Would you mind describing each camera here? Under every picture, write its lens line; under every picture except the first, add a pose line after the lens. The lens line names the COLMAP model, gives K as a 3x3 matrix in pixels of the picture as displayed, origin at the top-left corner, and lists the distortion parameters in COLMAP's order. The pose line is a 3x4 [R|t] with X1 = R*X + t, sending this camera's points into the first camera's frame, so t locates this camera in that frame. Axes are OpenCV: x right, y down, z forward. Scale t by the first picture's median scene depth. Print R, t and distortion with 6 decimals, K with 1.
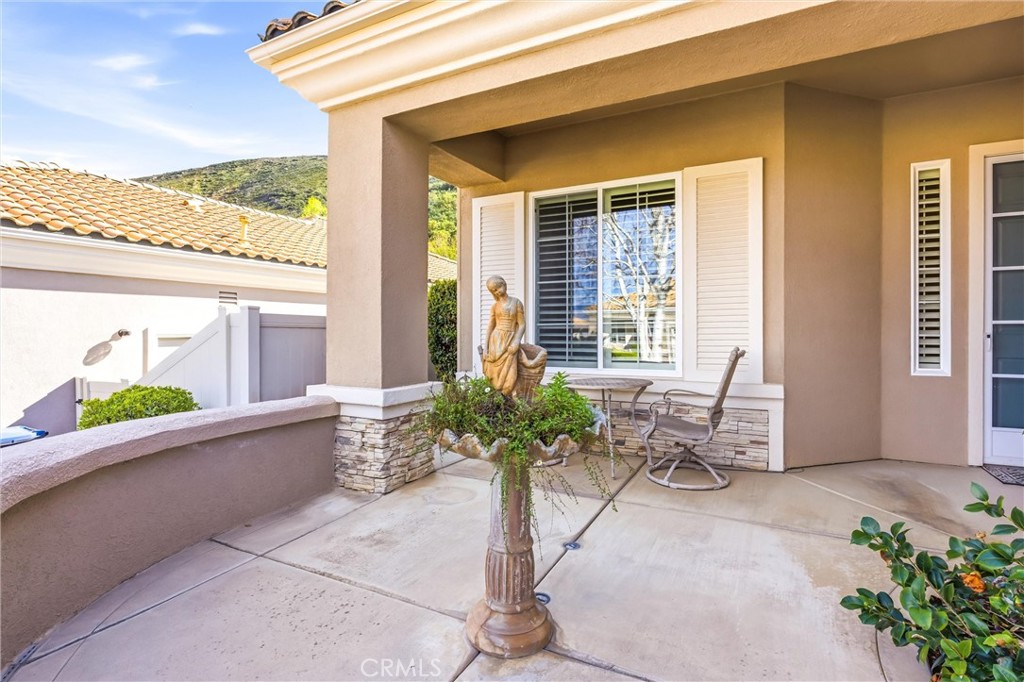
lens RADIAL K [[517.1, 0, 512.0], [0, 517.1, 341.0], [0, 0, 1]] dist [-0.020202, -0.000336]
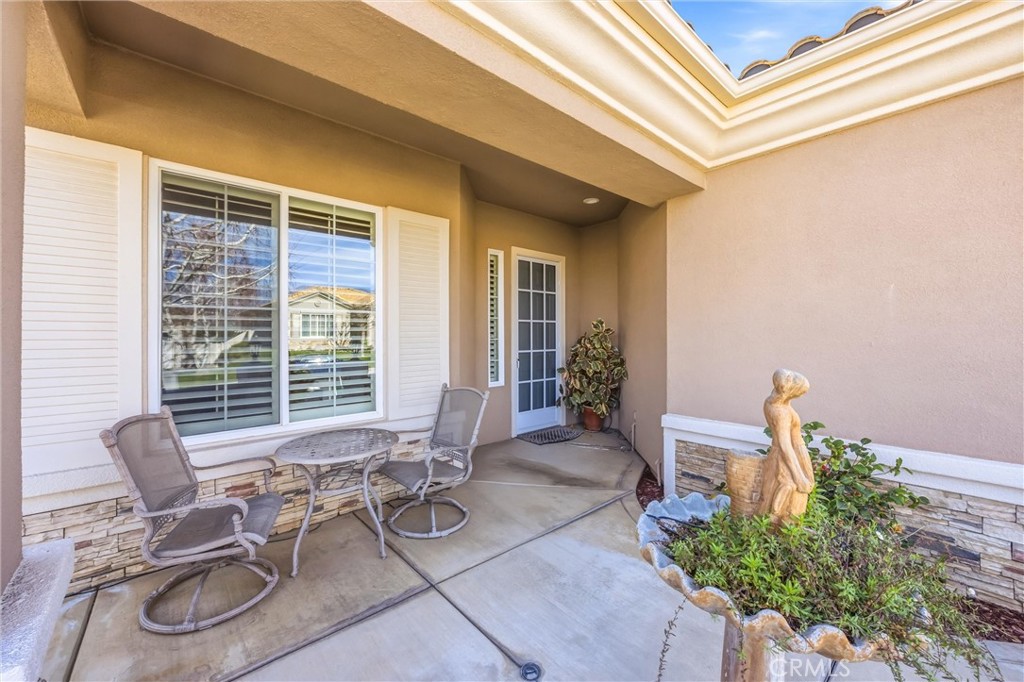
lens RADIAL K [[399.5, 0, 513.0], [0, 399.5, 329.9], [0, 0, 1]] dist [-0.000307, -0.000235]
pose [[0.341925, 0.013490, 0.939630, -0.315097], [0.018558, 0.999605, -0.021104, -0.077576], [-0.939544, 0.024653, 0.341540, 0.526350]]
